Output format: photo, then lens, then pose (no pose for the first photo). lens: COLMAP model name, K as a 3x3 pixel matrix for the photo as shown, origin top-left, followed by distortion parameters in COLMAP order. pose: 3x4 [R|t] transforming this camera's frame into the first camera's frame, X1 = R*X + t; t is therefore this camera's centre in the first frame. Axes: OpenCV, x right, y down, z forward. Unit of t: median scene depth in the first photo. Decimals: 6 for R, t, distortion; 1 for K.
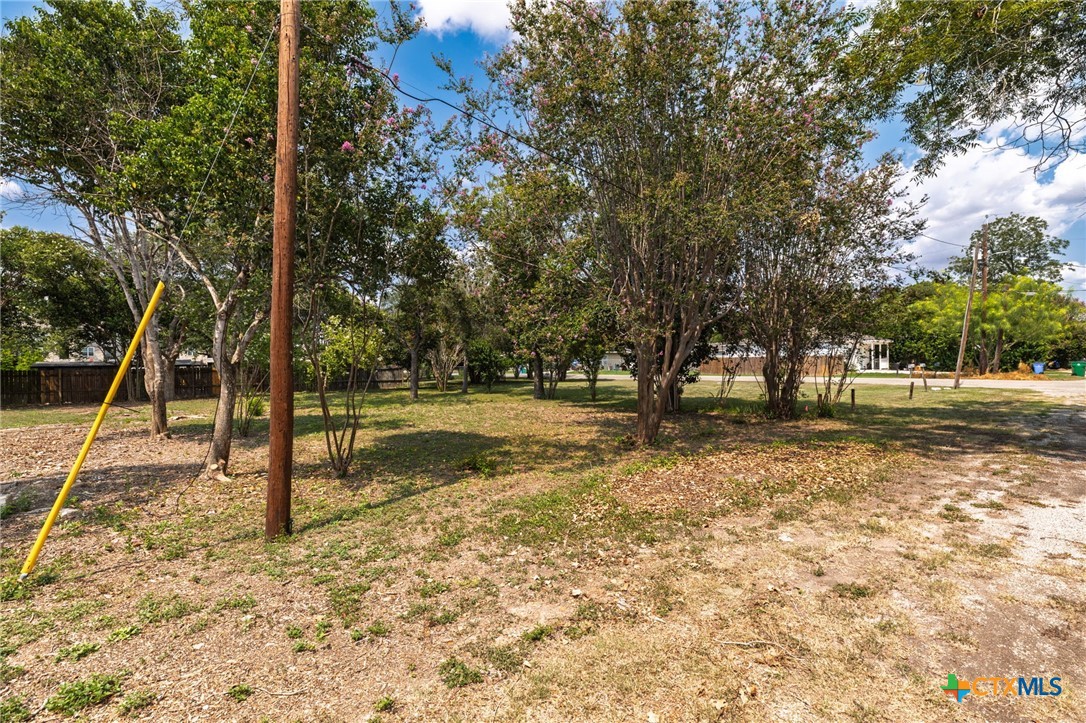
lens RADIAL K [[450.4, 0, 543.0], [0, 450.4, 361.5], [0, 0, 1]] dist [-0.000309, -0.000074]
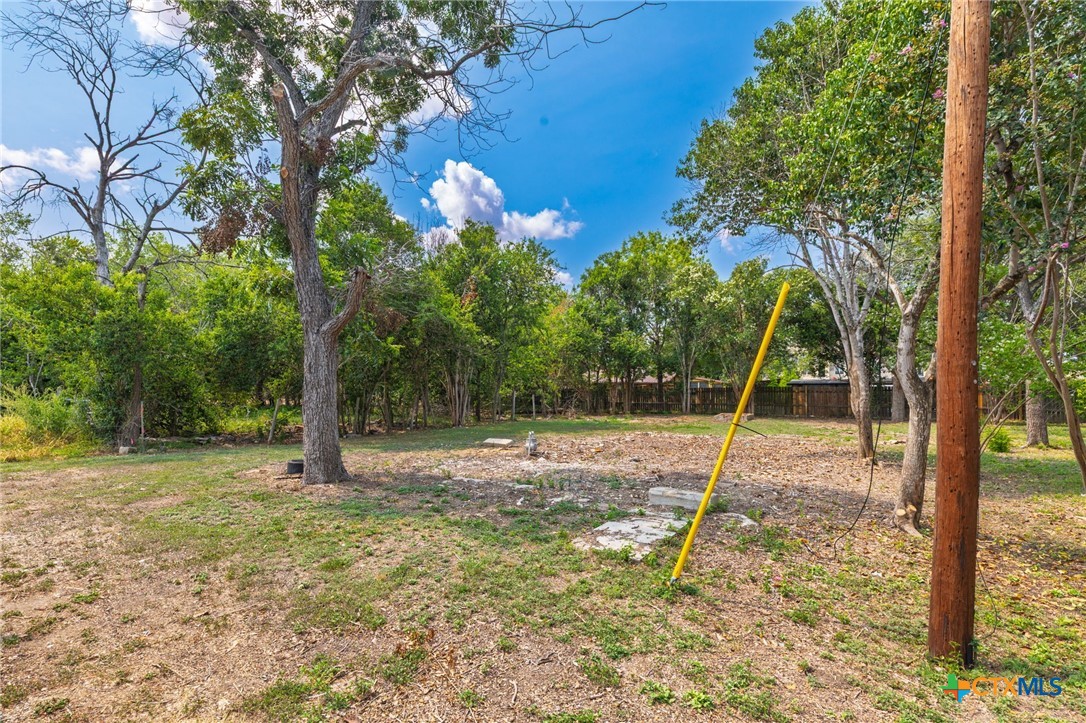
lens RADIAL K [[498.5, 0, 542.3], [0, 498.5, 381.0], [0, 0, 1]] dist [0.001160, 0.000076]
pose [[0.239130, 0.000269, -0.970988, -0.021239], [0.003388, 0.999994, 0.001112, 0.000458], [0.970982, -0.003556, 0.239127, 0.117415]]
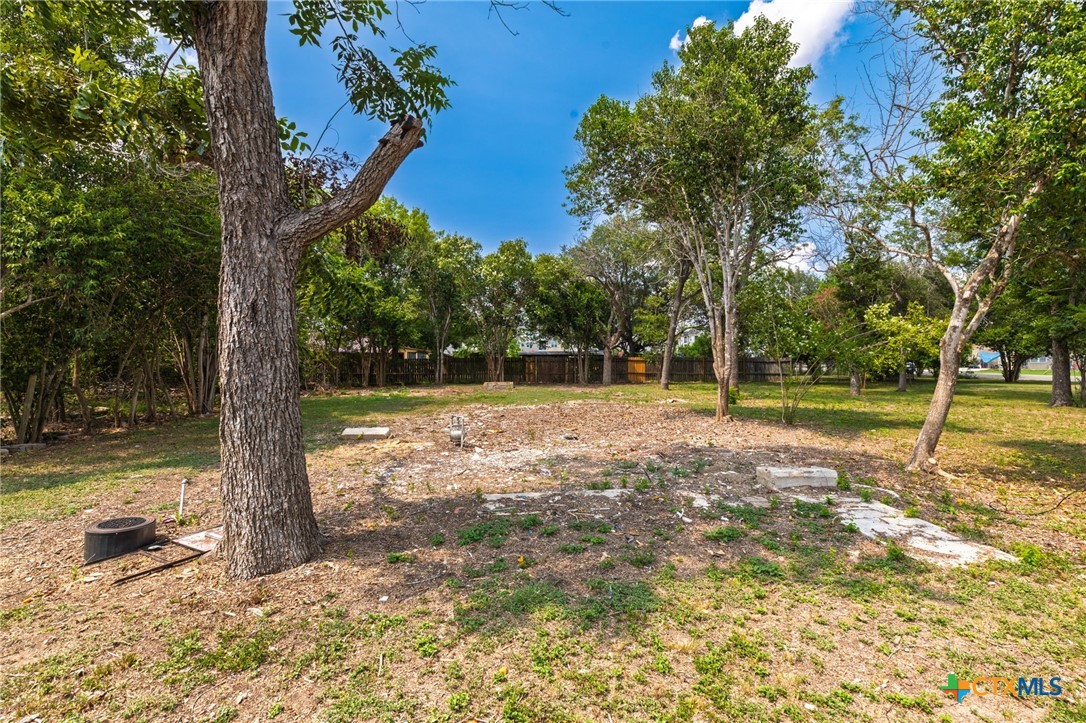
lens RADIAL K [[462.7, 0, 543.0], [0, 462.7, 361.5], [0, 0, 1]] dist [-0.000909, -0.000147]
pose [[0.797526, 0.018614, -0.602998, -0.521843], [-0.008055, 0.999763, 0.020208, 0.005418], [0.603231, -0.011259, 0.797487, -0.189480]]
